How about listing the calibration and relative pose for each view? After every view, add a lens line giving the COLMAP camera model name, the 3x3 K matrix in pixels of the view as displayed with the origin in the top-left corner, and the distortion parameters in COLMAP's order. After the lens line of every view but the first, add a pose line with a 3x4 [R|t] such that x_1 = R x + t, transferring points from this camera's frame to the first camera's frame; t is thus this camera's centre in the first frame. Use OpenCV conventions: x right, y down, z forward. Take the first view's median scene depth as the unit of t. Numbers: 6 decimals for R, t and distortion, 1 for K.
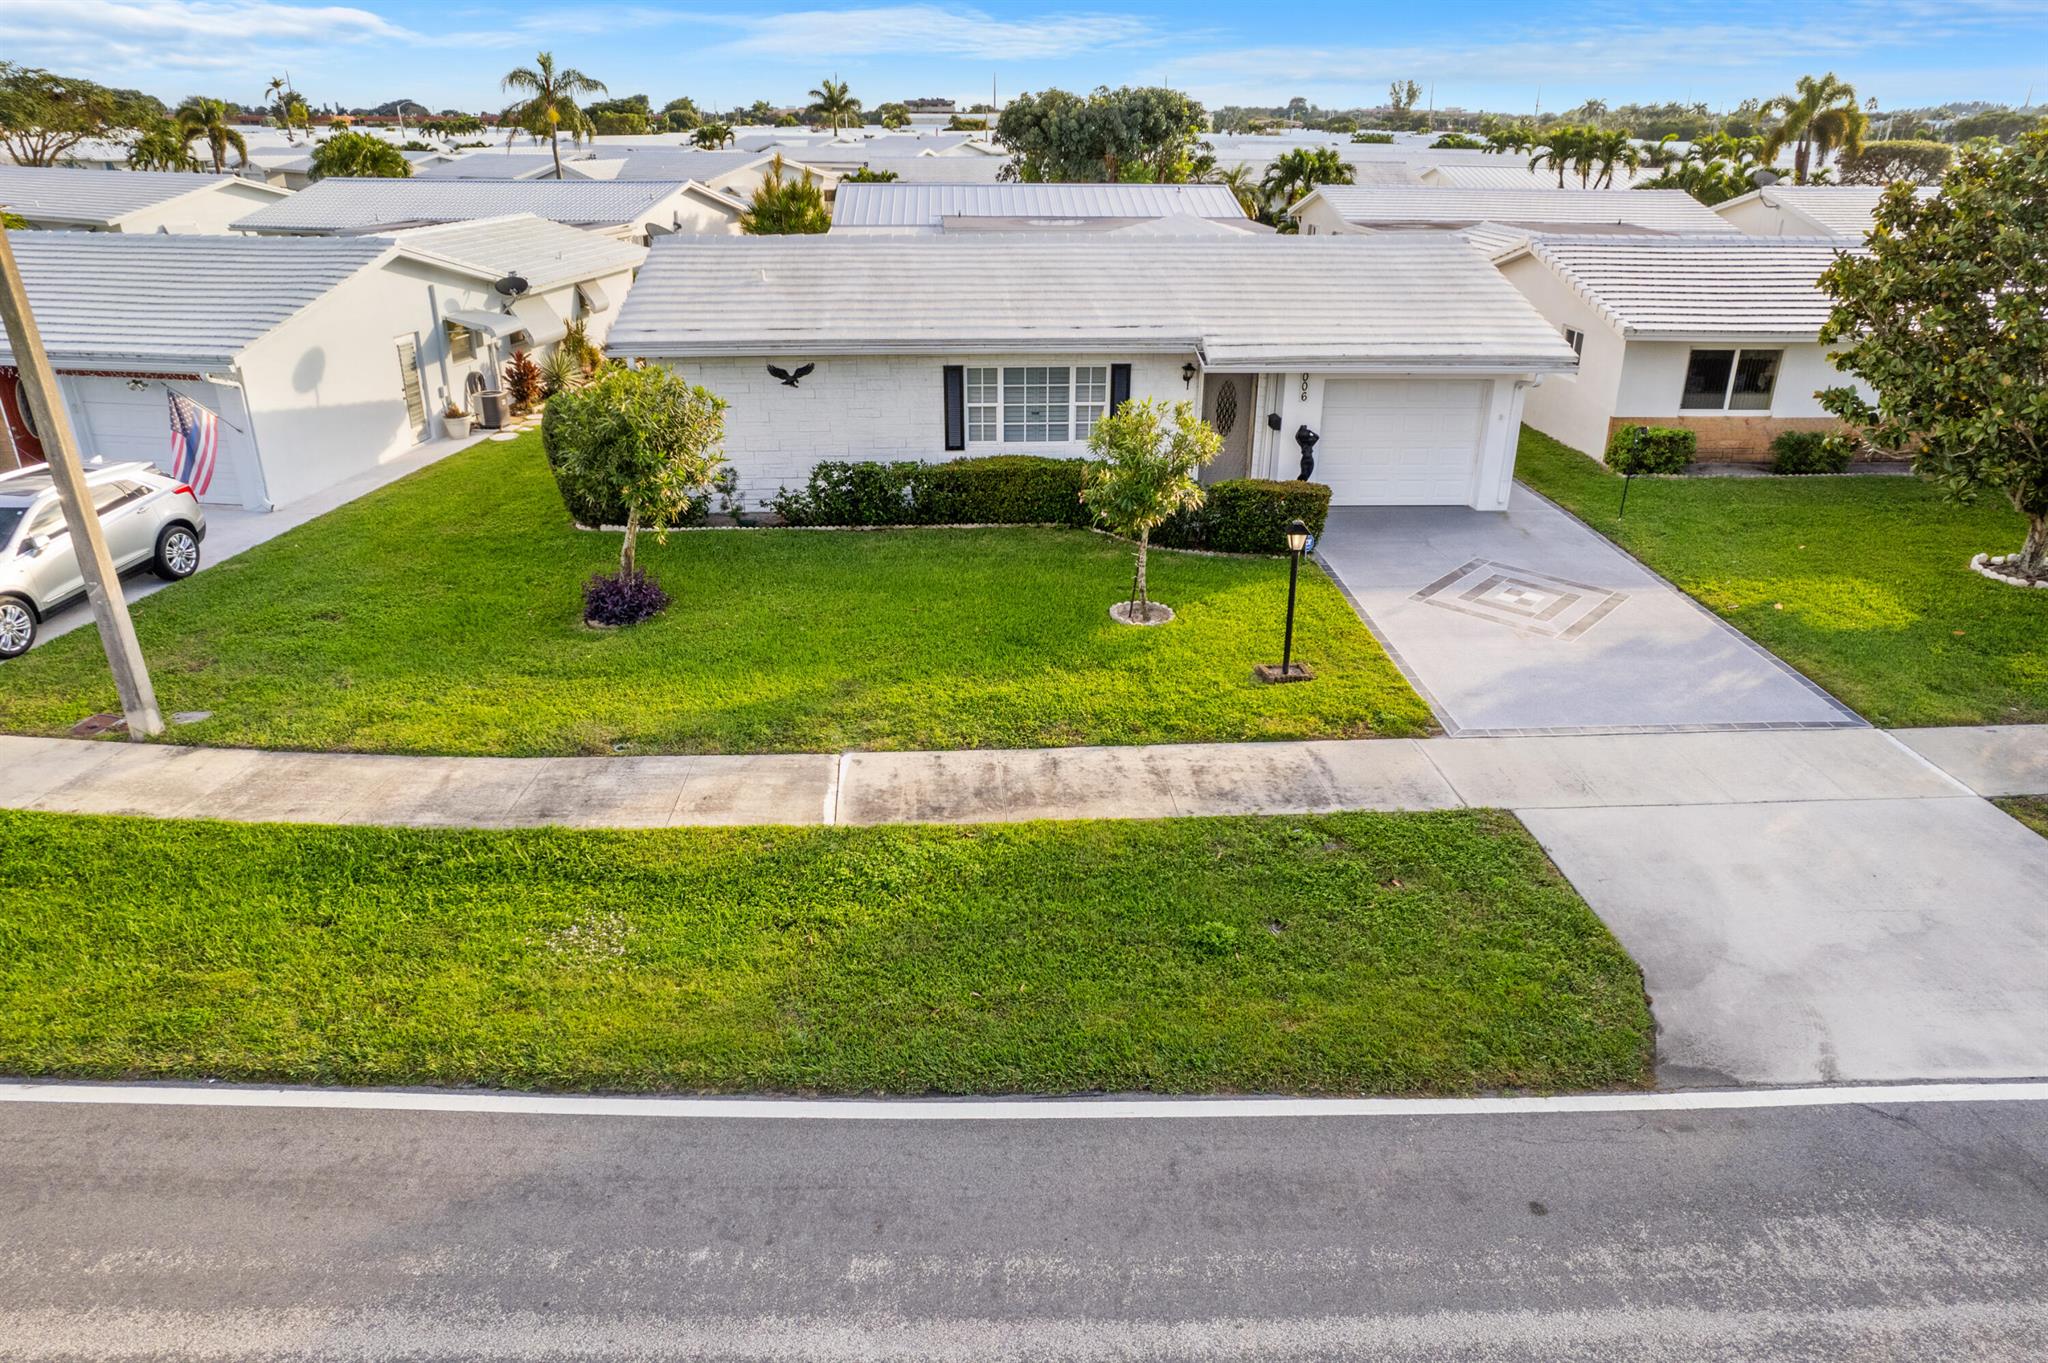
lens RADIAL K [[1330.4, 0, 1024.0], [0, 1330.4, 681.5], [0, 0, 1]] dist [-0.072659, 0.068037]
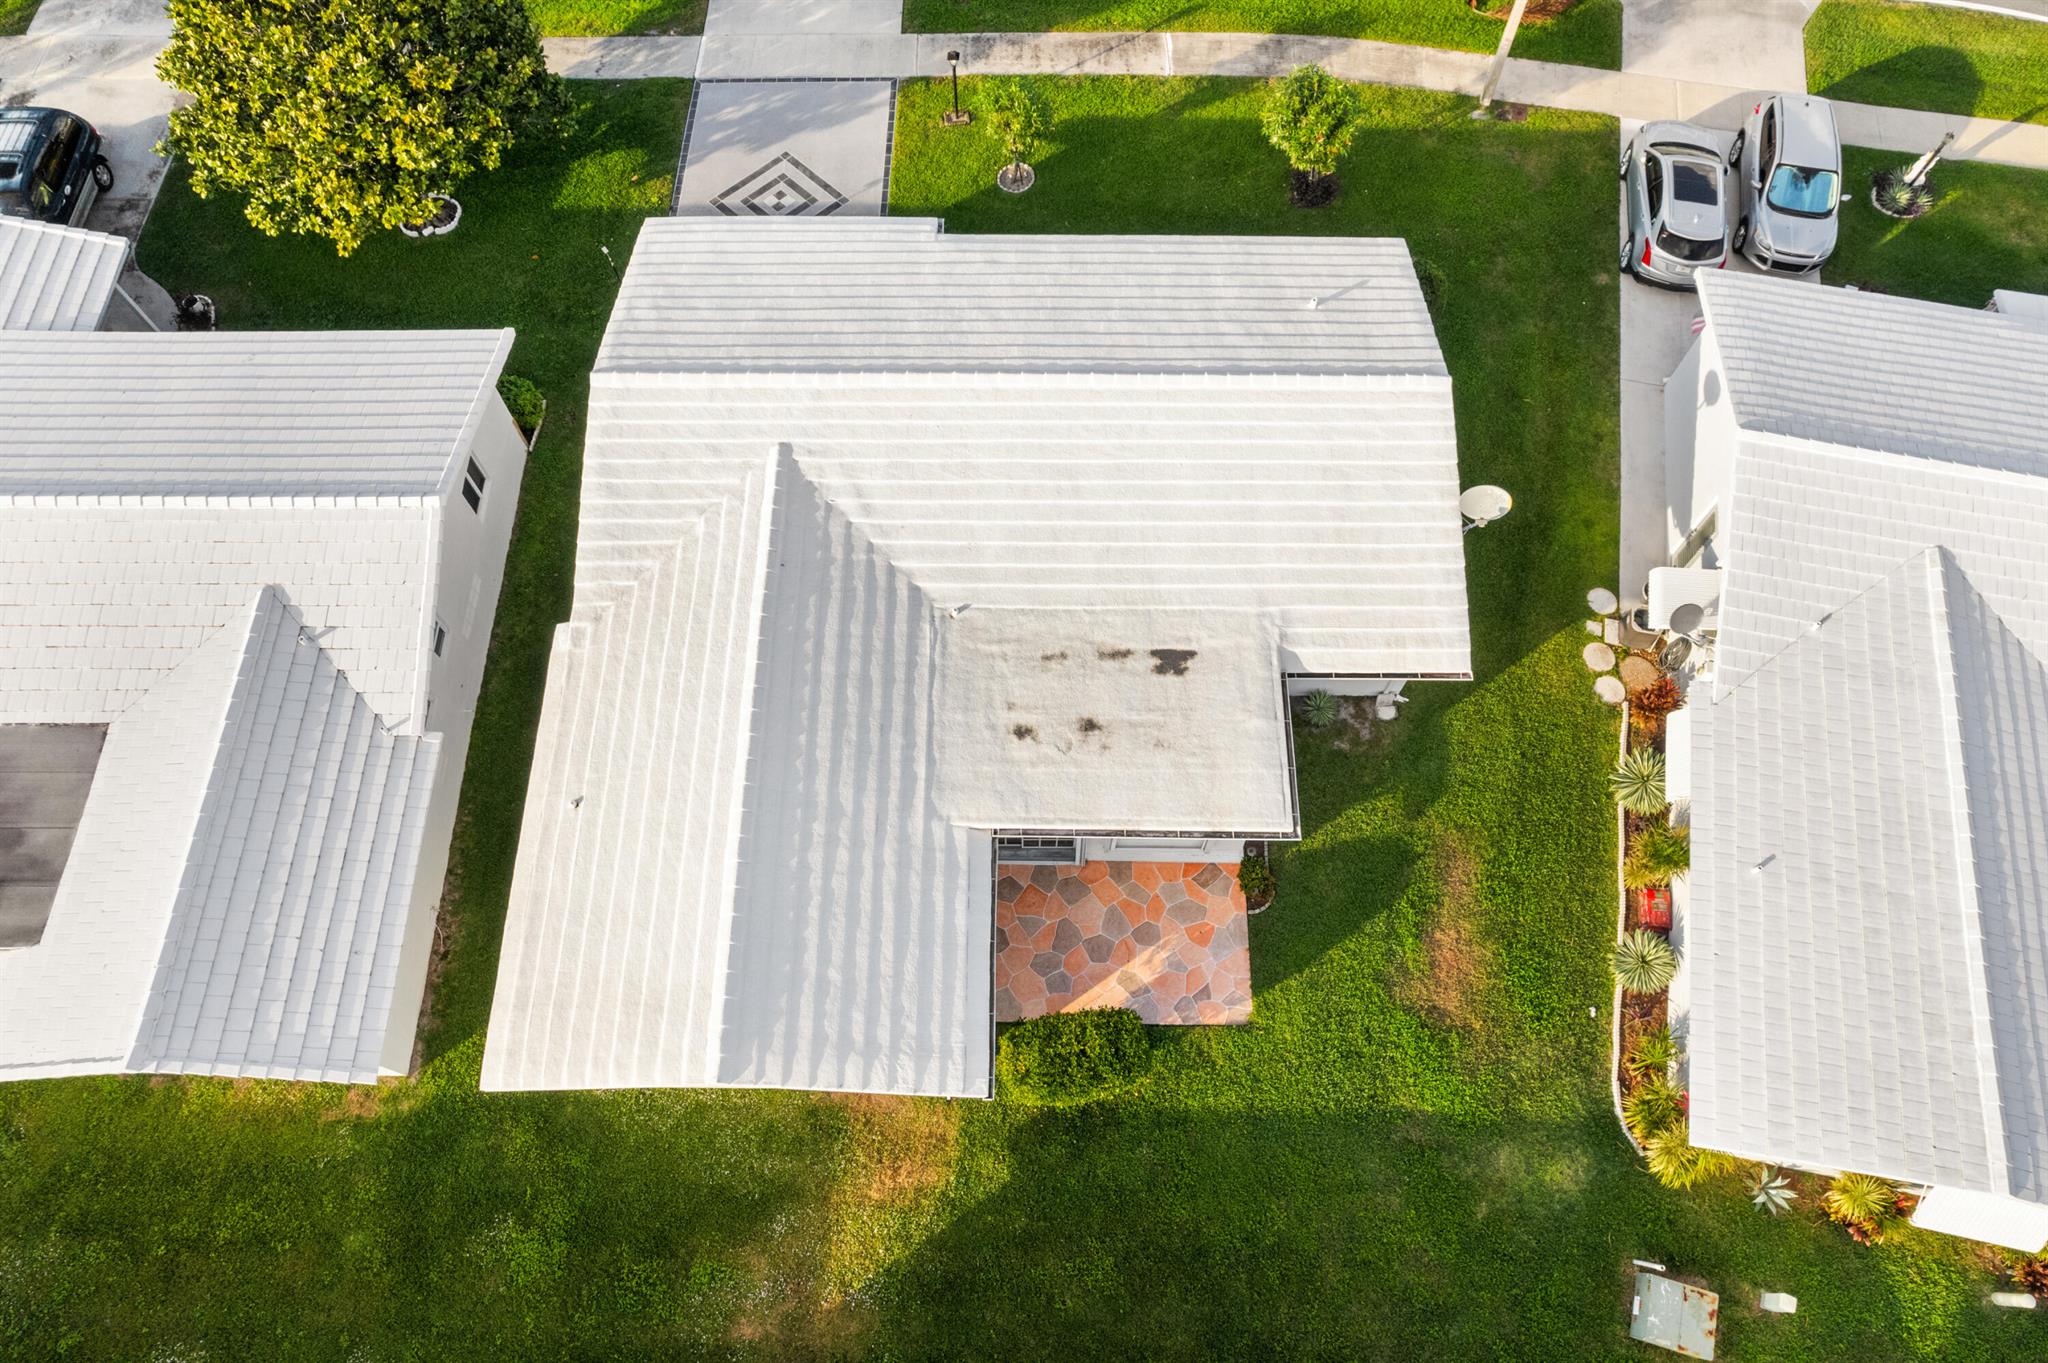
lens RADIAL K [[1313.3, 0, 1024.0], [0, 1313.3, 681.5], [0, 0, 1]] dist [-0.074018, 0.066578]
pose [[-0.997202, -0.068916, 0.028970, -0.015990], [0.026129, 0.041772, 0.998785, -1.538611], [-0.070042, 0.996748, -0.039855, 1.536815]]
